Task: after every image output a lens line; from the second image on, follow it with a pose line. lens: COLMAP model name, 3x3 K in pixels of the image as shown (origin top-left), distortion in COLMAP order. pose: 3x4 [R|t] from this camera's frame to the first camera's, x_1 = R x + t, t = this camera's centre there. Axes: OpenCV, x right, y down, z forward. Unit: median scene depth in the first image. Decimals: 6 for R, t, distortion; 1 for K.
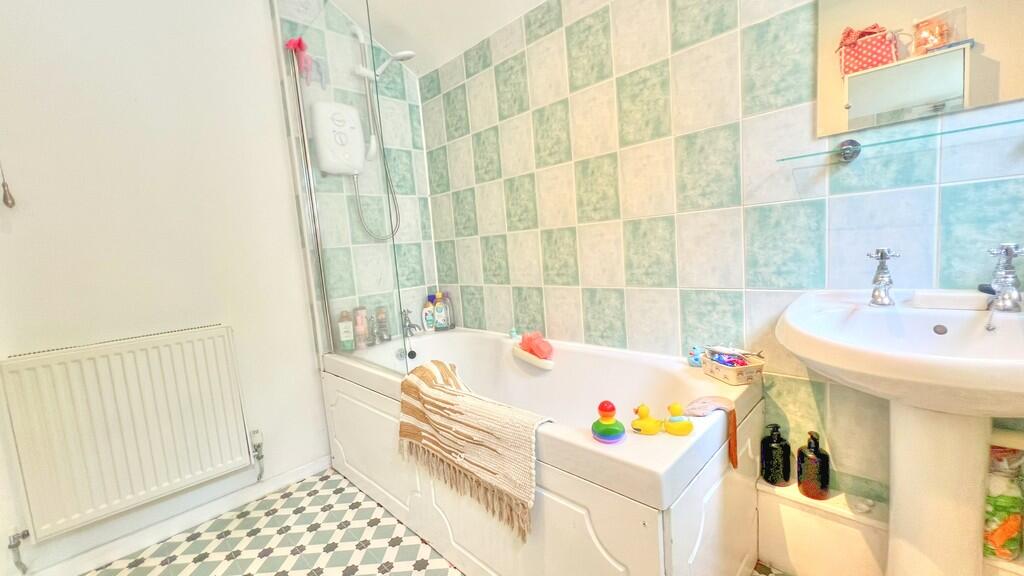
lens RADIAL K [[410.9, 0, 512.0], [0, 410.9, 288.0], [0, 0, 1]] dist [-0.000152, 0.000180]
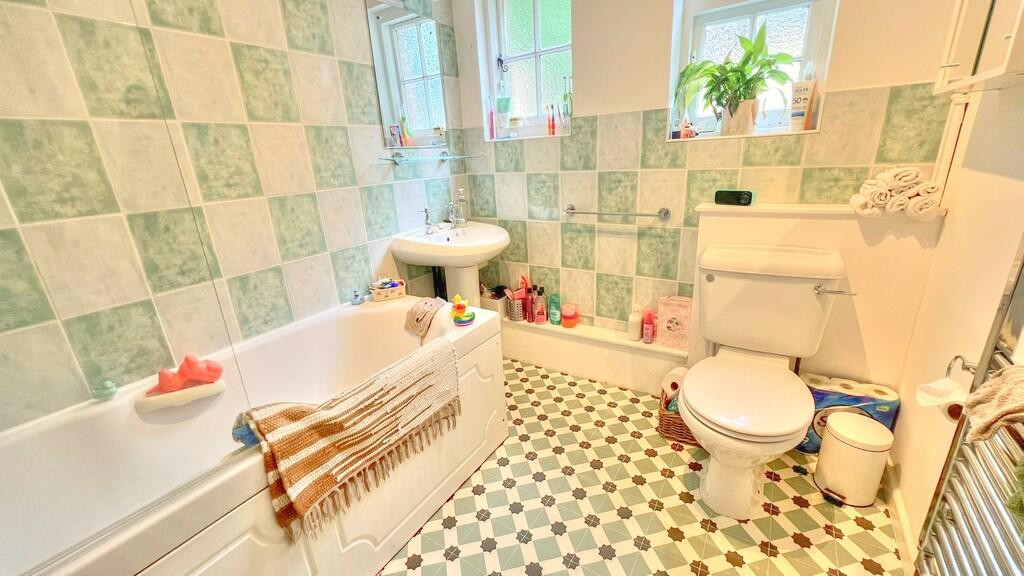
lens RADIAL K [[410.9, 0, 512.0], [0, 410.9, 288.0], [0, 0, 1]] dist [-0.000152, 0.000180]
pose [[-0.206610, -0.215964, 0.954291, -0.958526], [0.176262, 0.951163, 0.253418, -0.117363], [-0.962416, 0.220564, -0.158454, 0.721721]]
